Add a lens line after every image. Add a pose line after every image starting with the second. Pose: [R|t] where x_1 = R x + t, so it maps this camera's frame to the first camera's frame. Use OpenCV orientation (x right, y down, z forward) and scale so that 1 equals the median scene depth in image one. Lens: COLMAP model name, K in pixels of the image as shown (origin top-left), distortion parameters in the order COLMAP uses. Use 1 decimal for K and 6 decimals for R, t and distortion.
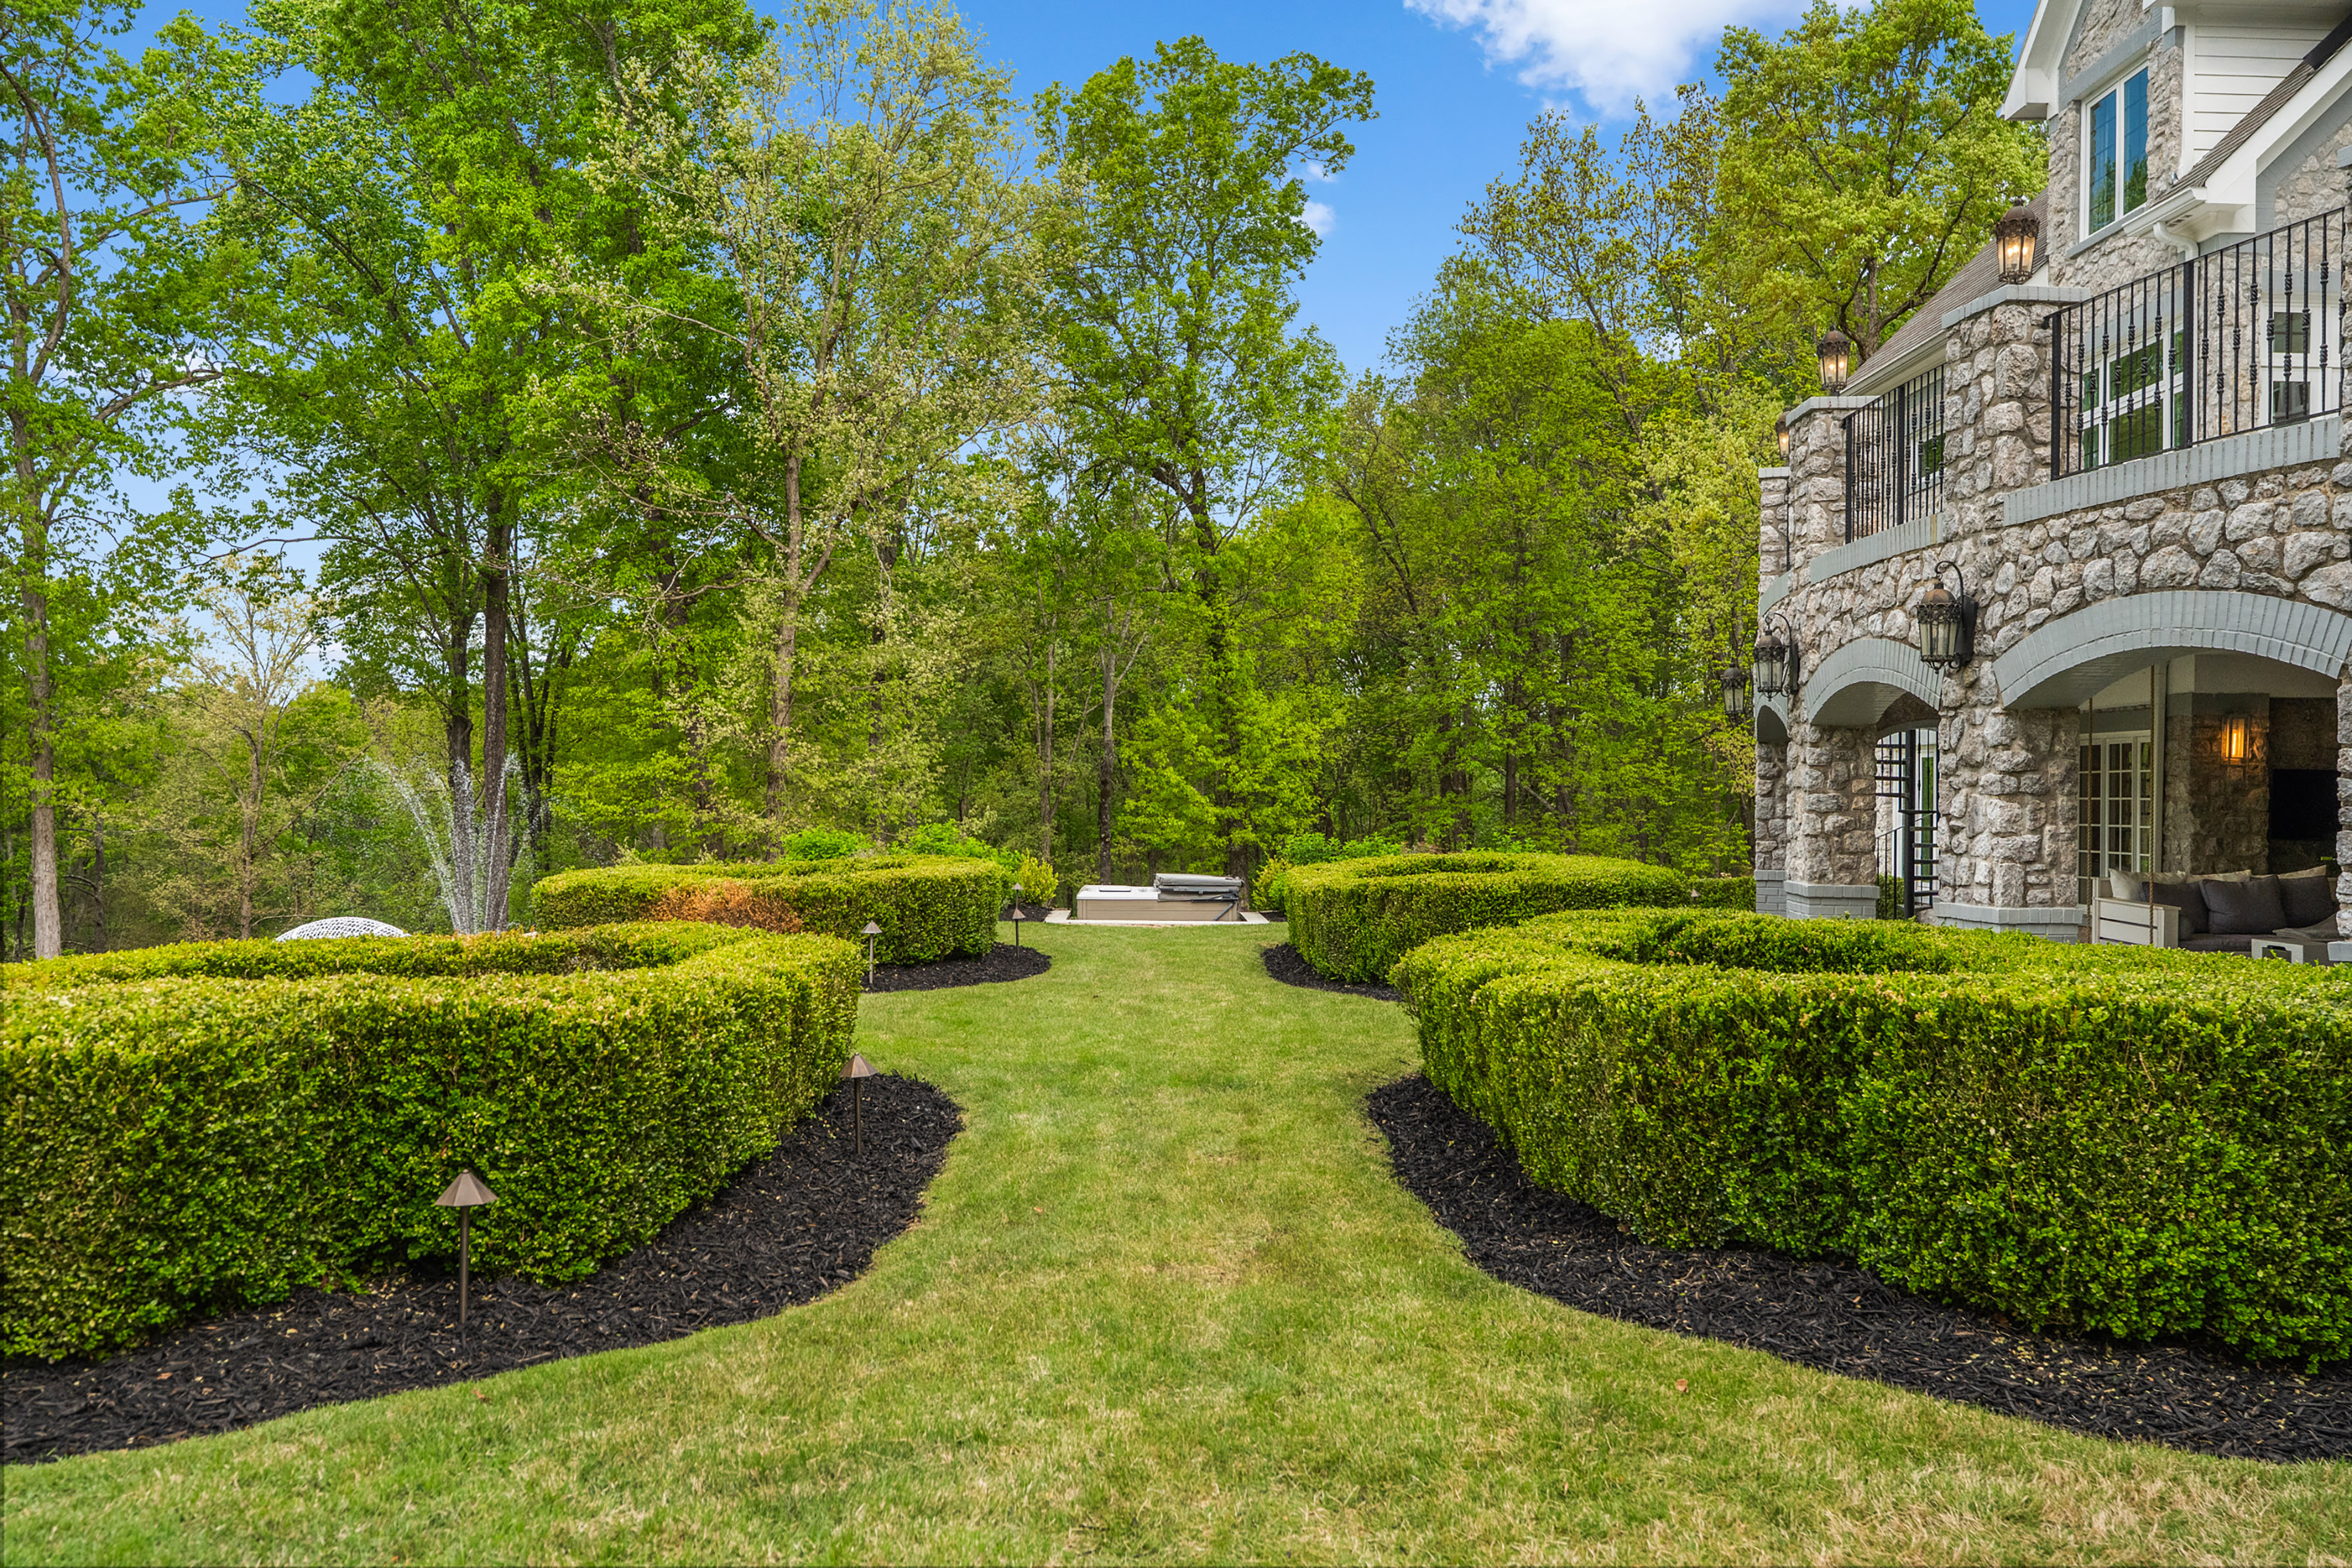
lens RADIAL K [[1877.6, 0, 1165.3], [0, 1877.6, 797.3], [0, 0, 1]] dist [-0.001554, 0.008509]
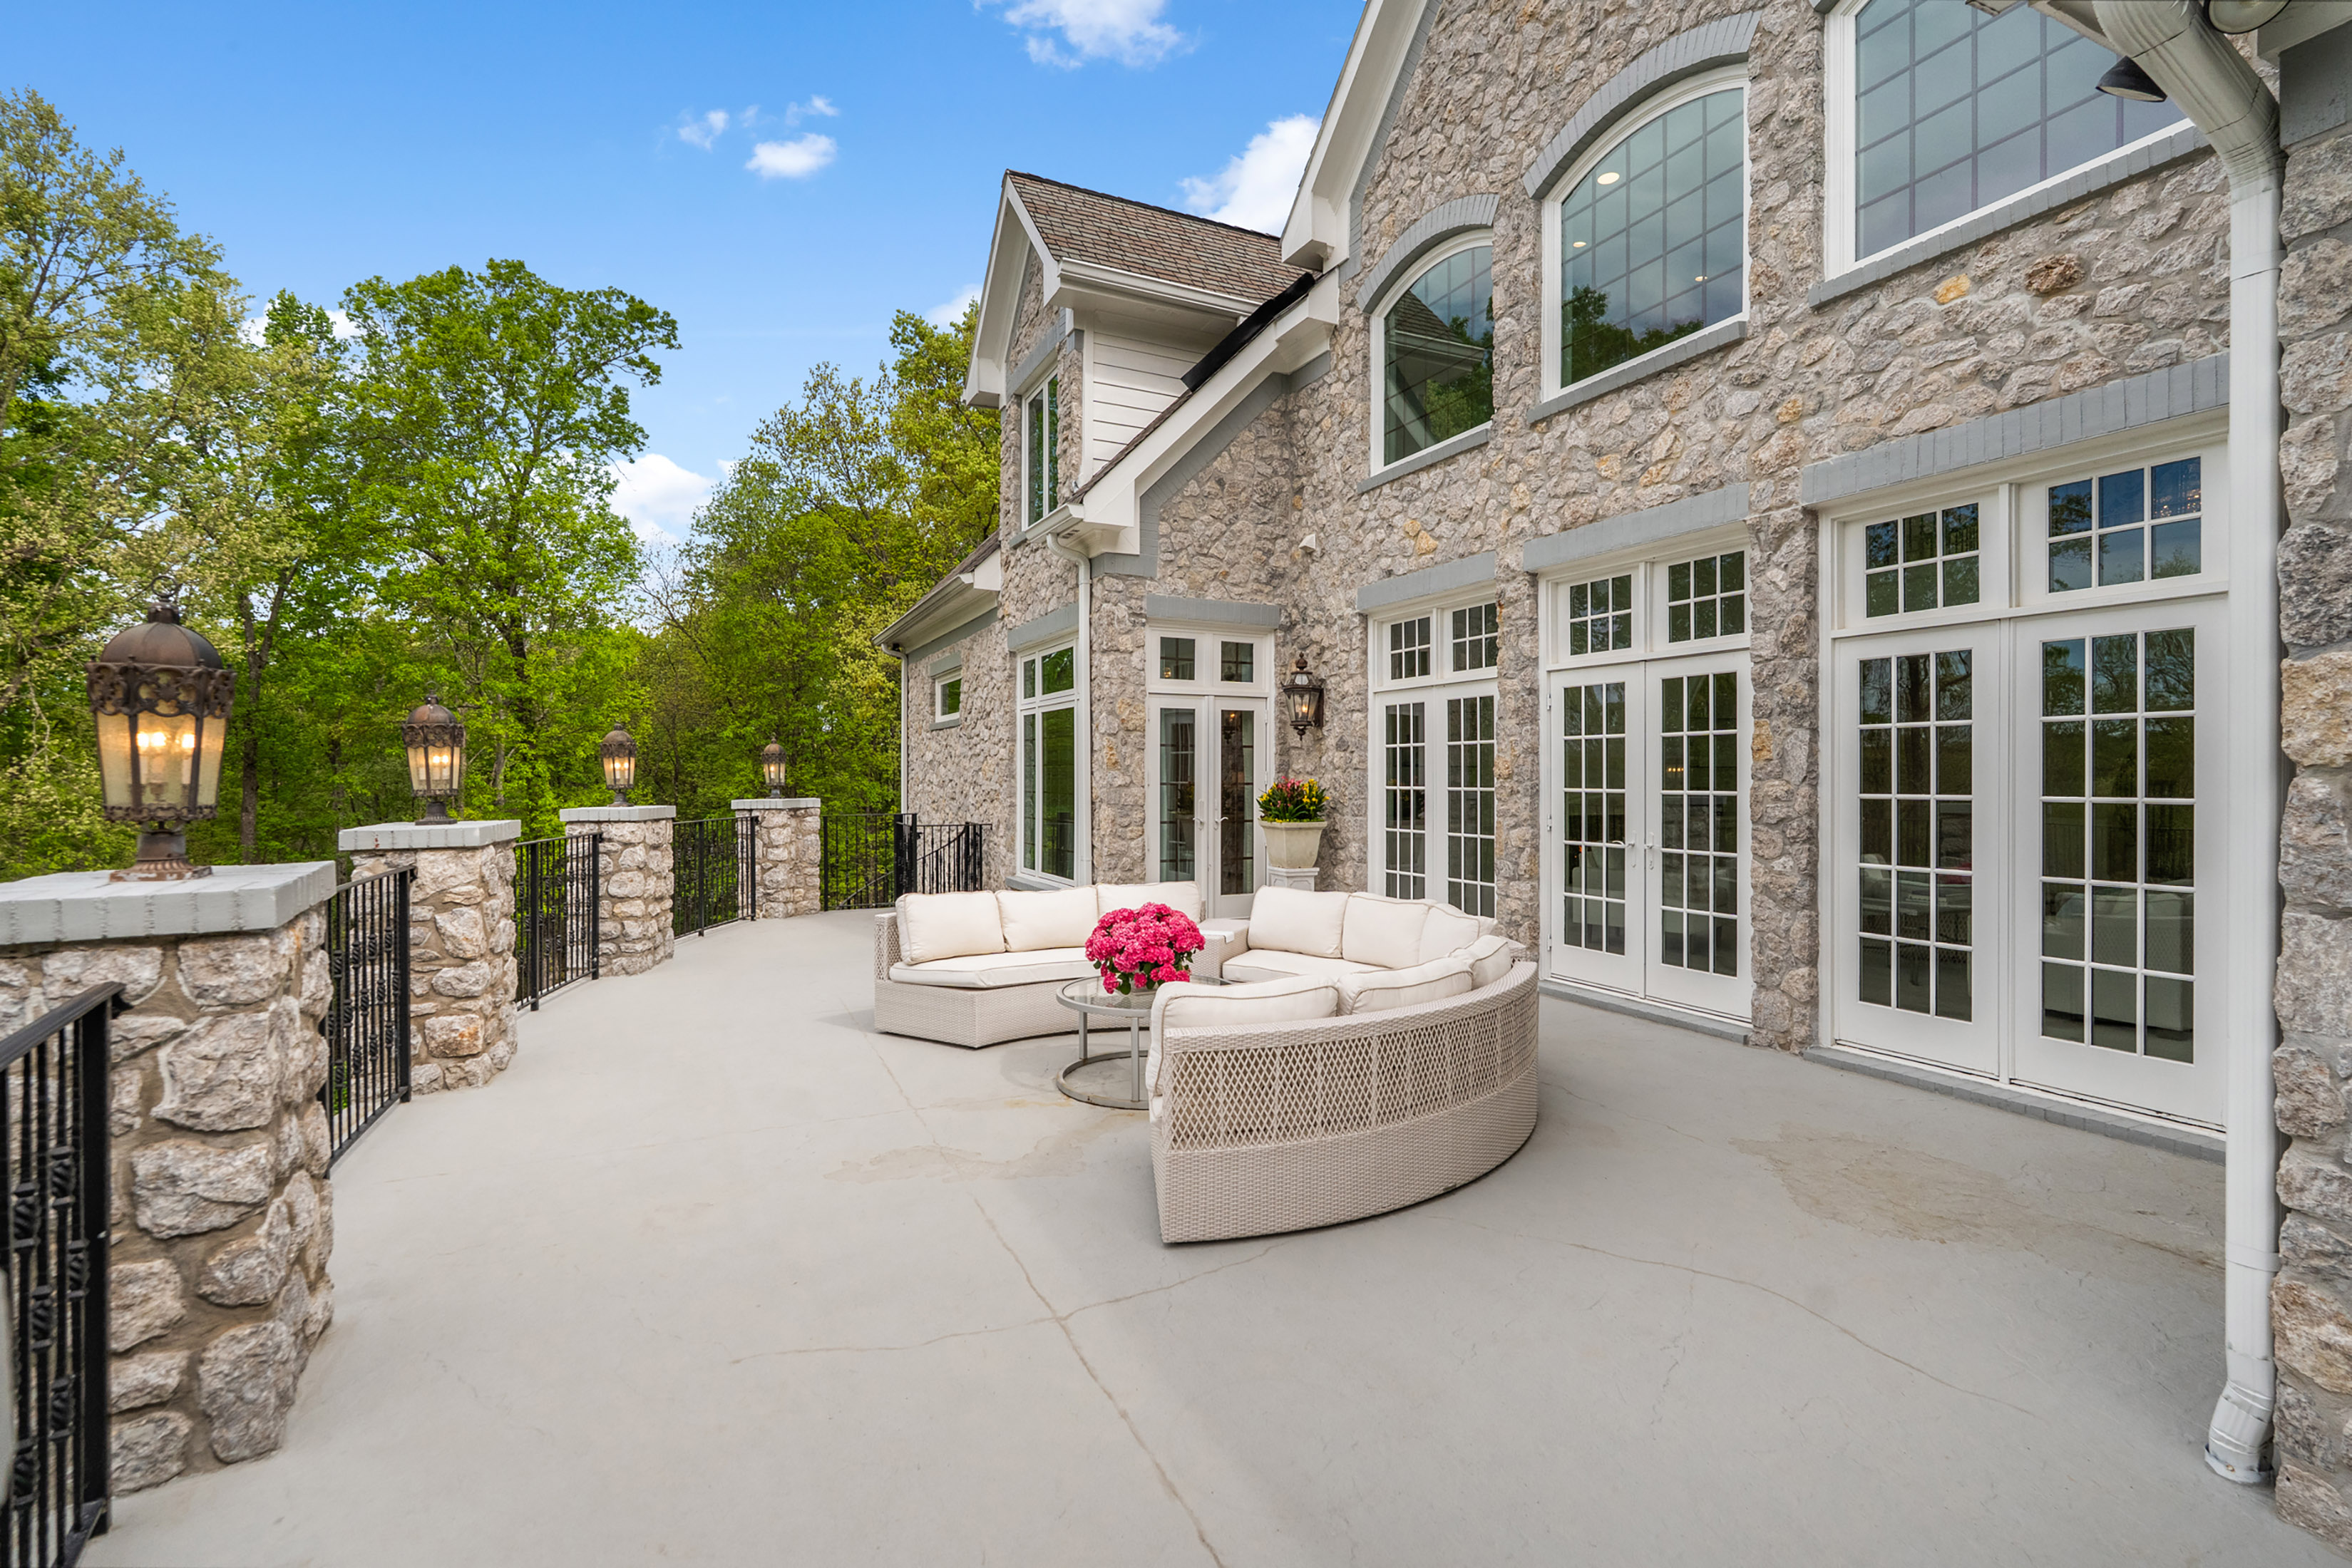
lens RADIAL K [[1105.3, 0, 1180.9], [0, 1105.3, 787.5], [0, 0, 1]] dist [0.000795, 0.000465]
pose [[0.907775, -0.012871, 0.419260, 0.306921], [0.010052, 0.999910, 0.008932, -0.158985], [-0.419337, -0.003894, 0.907822, 0.408272]]
